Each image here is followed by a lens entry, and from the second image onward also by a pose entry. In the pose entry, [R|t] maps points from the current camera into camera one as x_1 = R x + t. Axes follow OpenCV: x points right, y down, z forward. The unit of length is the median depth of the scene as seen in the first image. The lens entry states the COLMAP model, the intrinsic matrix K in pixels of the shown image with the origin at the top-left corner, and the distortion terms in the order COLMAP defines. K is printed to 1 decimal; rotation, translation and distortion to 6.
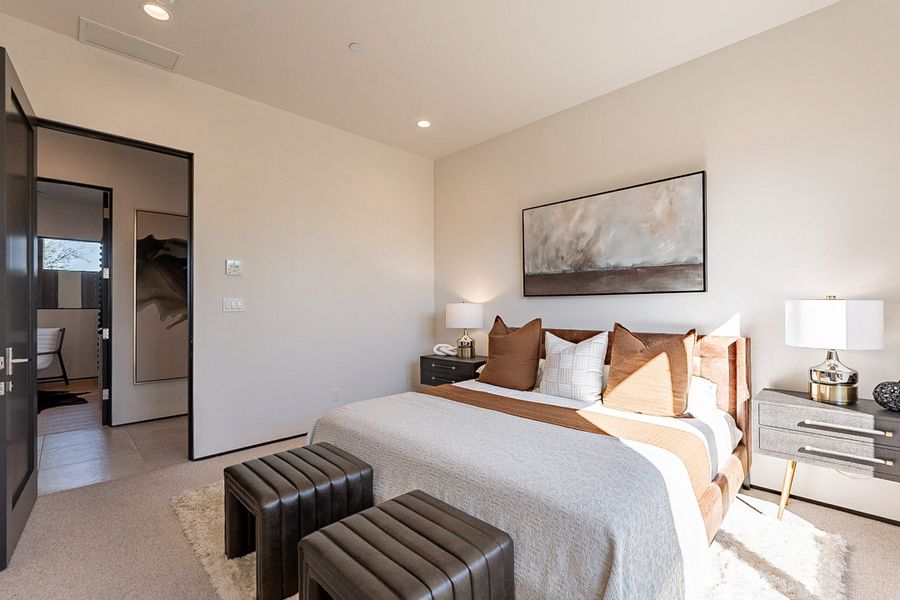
lens RADIAL K [[397.3, 0, 450.3], [0, 397.3, 302.6], [0, 0, 1]] dist [-0.001336, 0.000160]
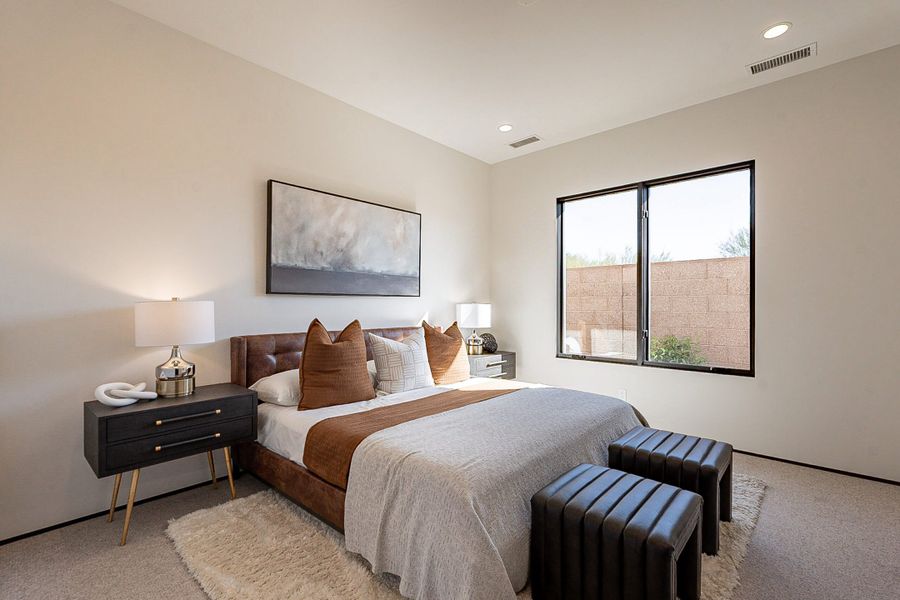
lens RADIAL K [[397.3, 0, 450.3], [0, 397.3, 302.6], [0, 0, 1]] dist [-0.001336, 0.000160]
pose [[-0.046188, 0.020062, 0.998731, -0.664537], [-0.002702, 0.999792, -0.020208, 0.018701], [-0.998929, -0.003632, -0.046124, 0.775195]]
